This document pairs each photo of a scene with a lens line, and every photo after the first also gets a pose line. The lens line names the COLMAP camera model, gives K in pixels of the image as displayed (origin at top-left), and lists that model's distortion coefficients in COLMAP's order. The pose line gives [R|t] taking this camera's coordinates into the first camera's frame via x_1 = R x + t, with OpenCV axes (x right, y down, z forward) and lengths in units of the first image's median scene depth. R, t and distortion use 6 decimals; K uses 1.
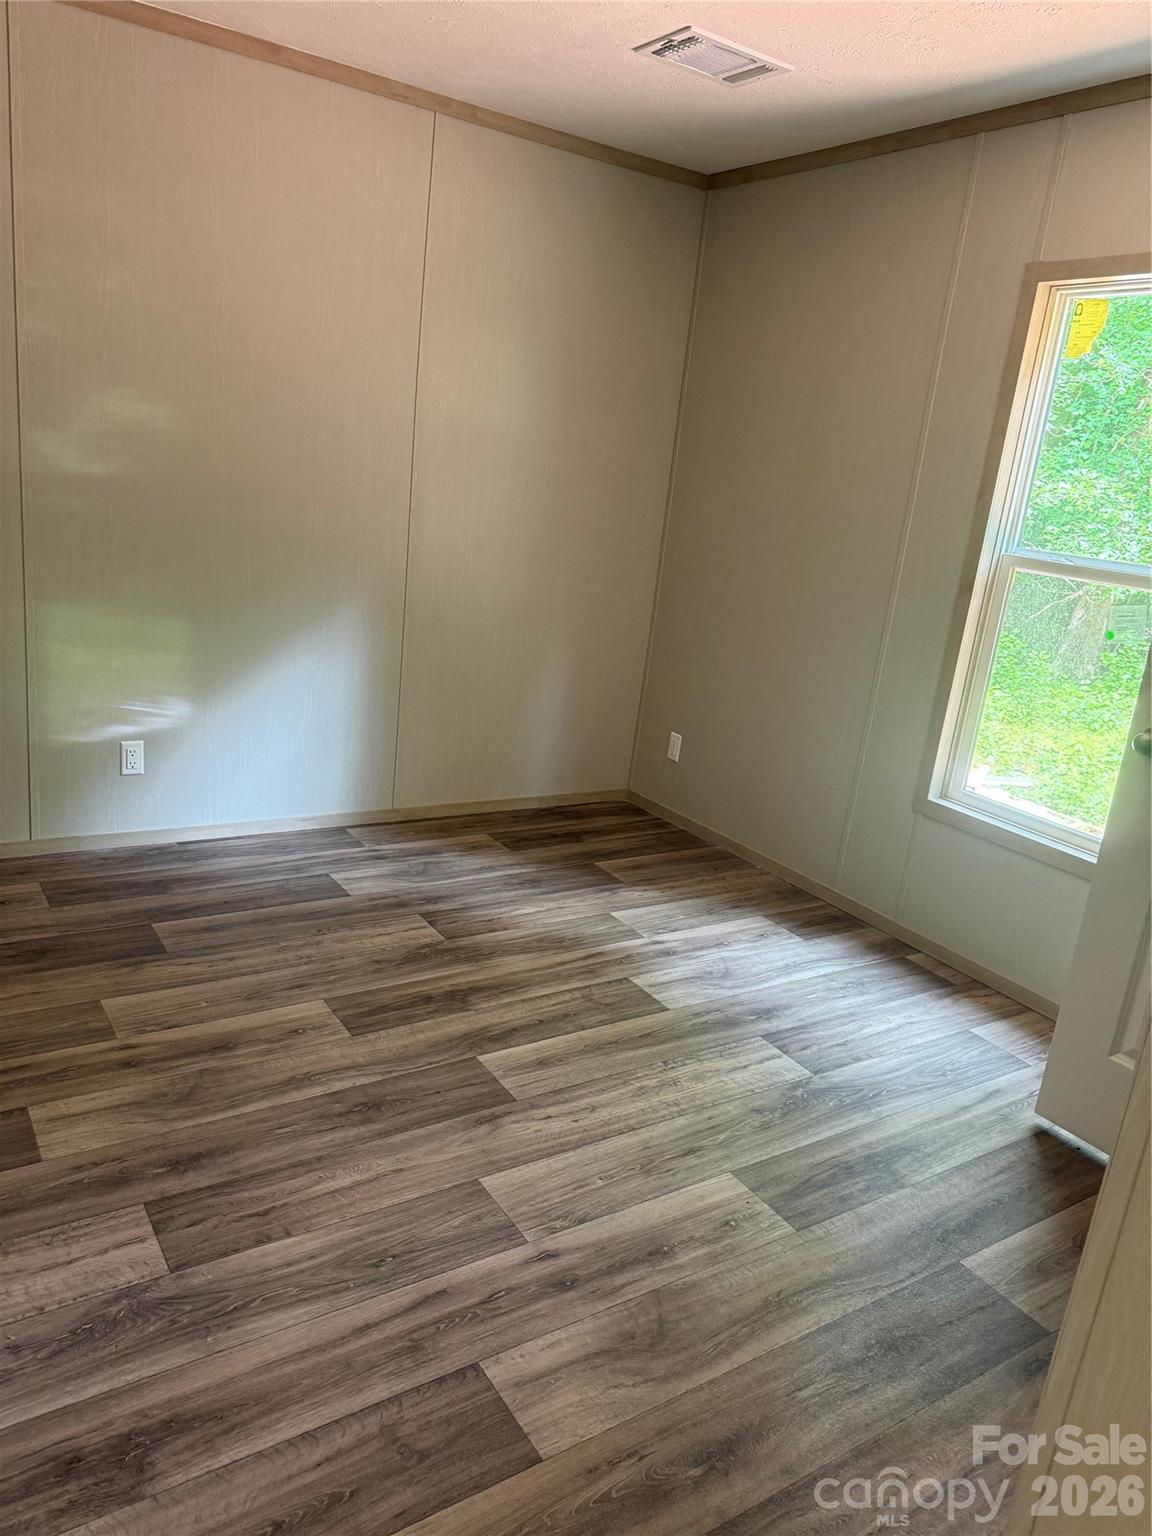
lens RADIAL K [[1079.1, 0, 572.9], [0, 1079.1, 775.3], [0, 0, 1]] dist [0.081304, -0.114263]
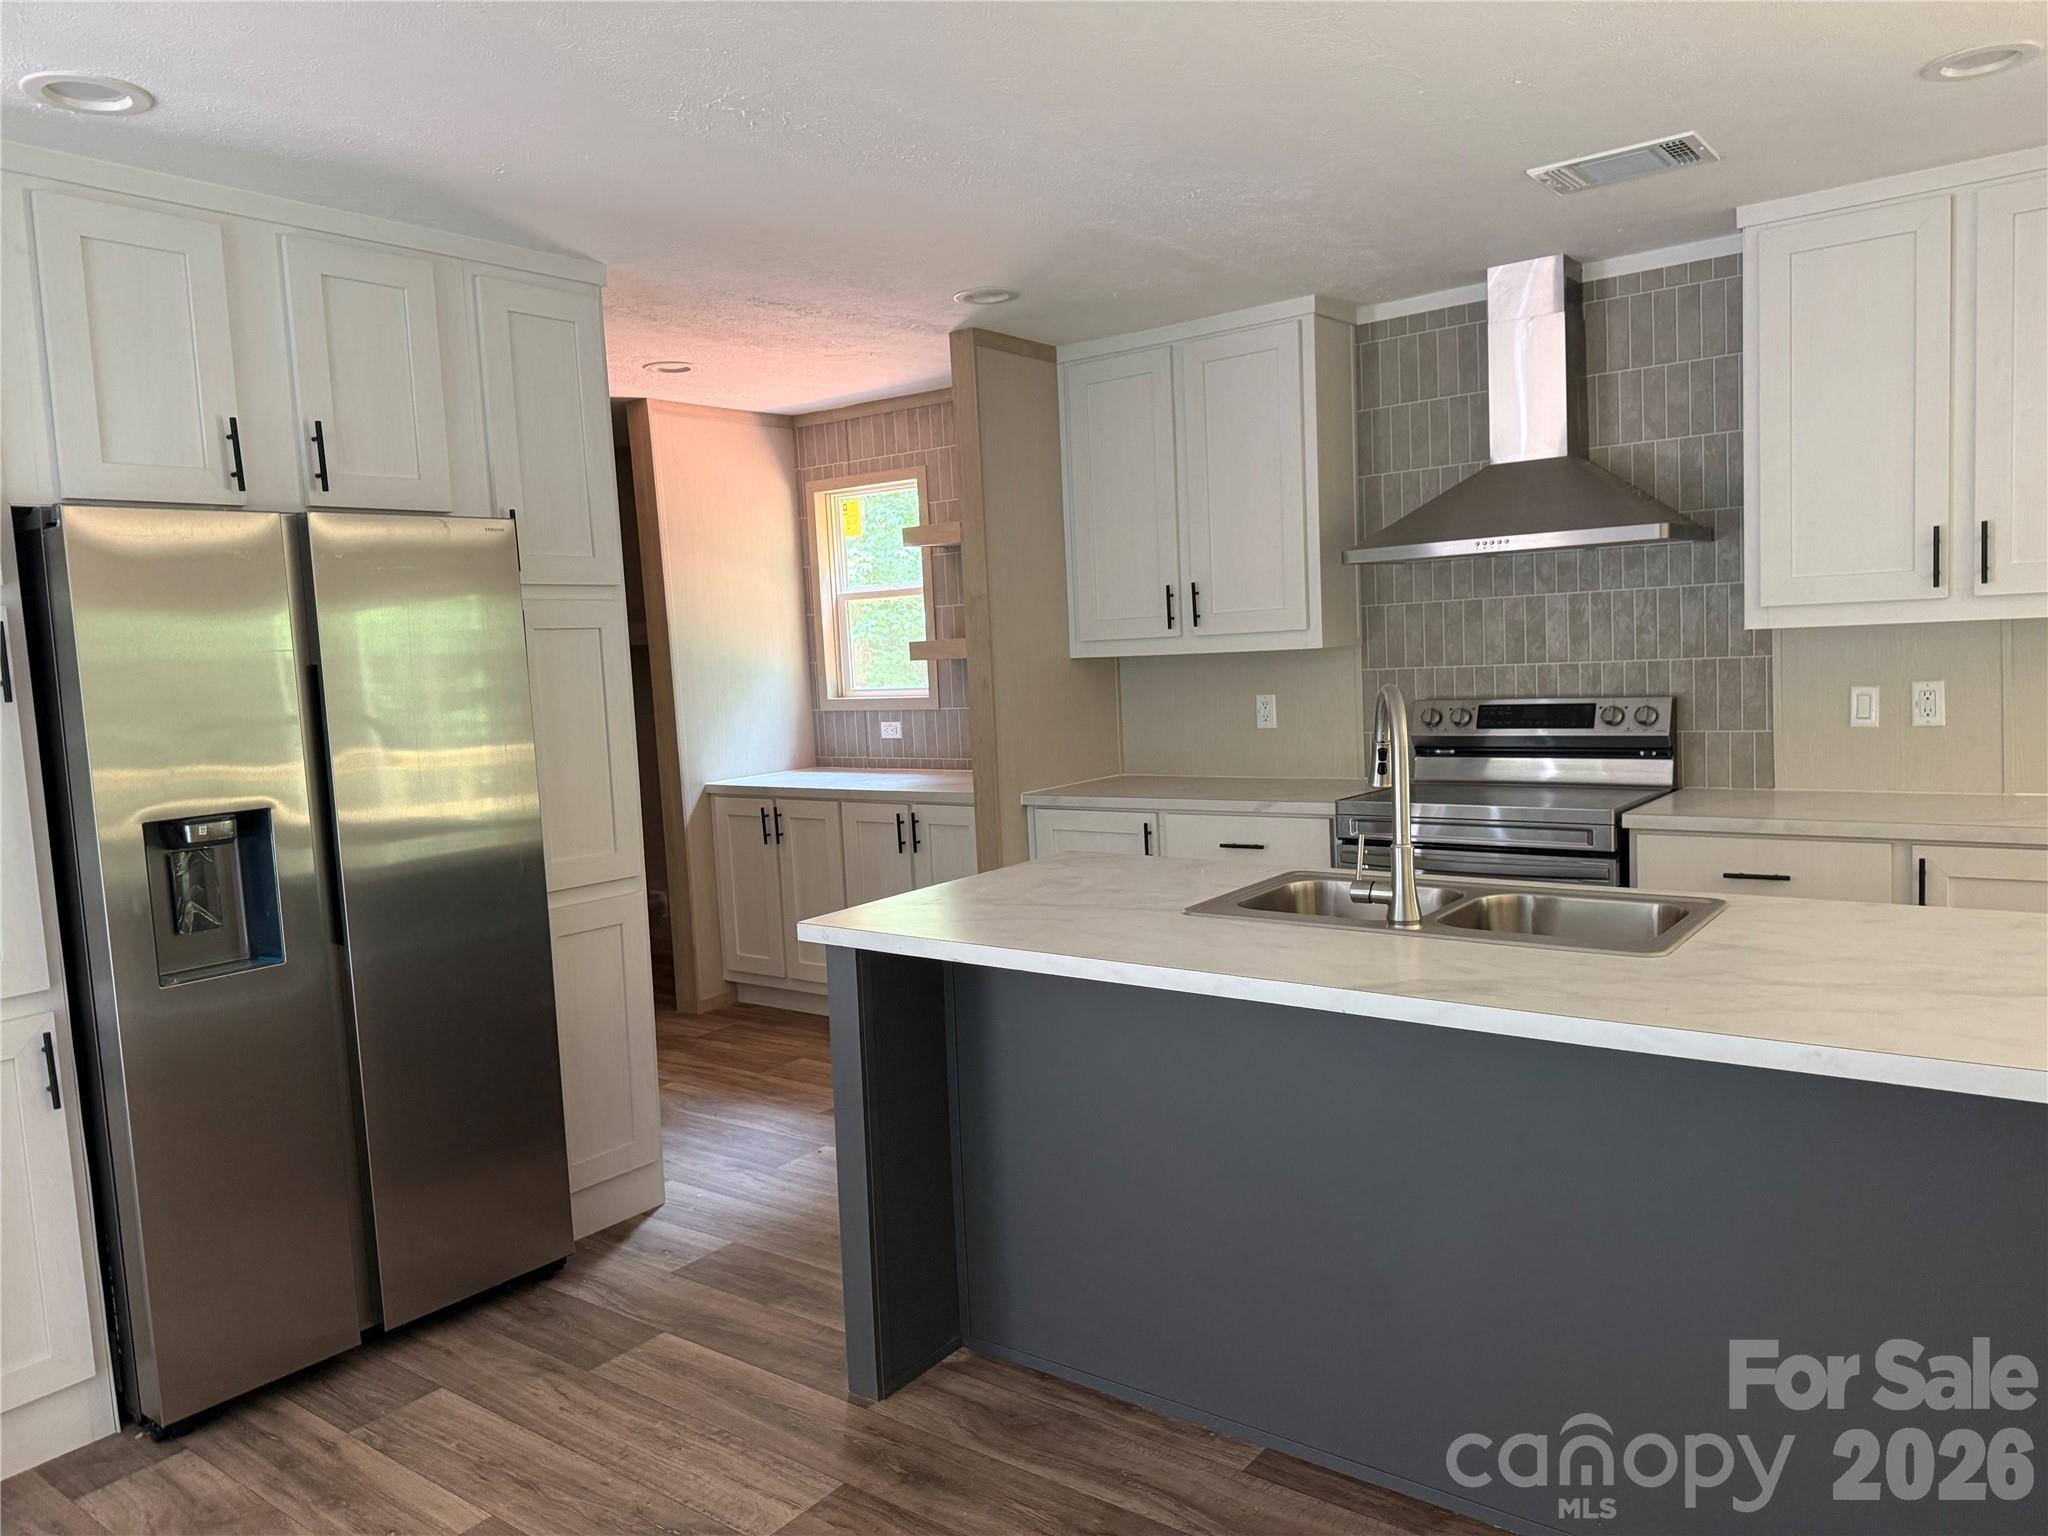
lens RADIAL K [[1438.8, 0, 1017.3], [0, 1438.8, 766.1], [0, 0, 1]] dist [0.081304, -0.114263]
pose [[0.325916, -0.038454, -0.944616, 0.721676], [-0.184183, 0.977444, -0.103338, -0.093839], [0.927284, 0.207662, 0.311482, 0.505847]]
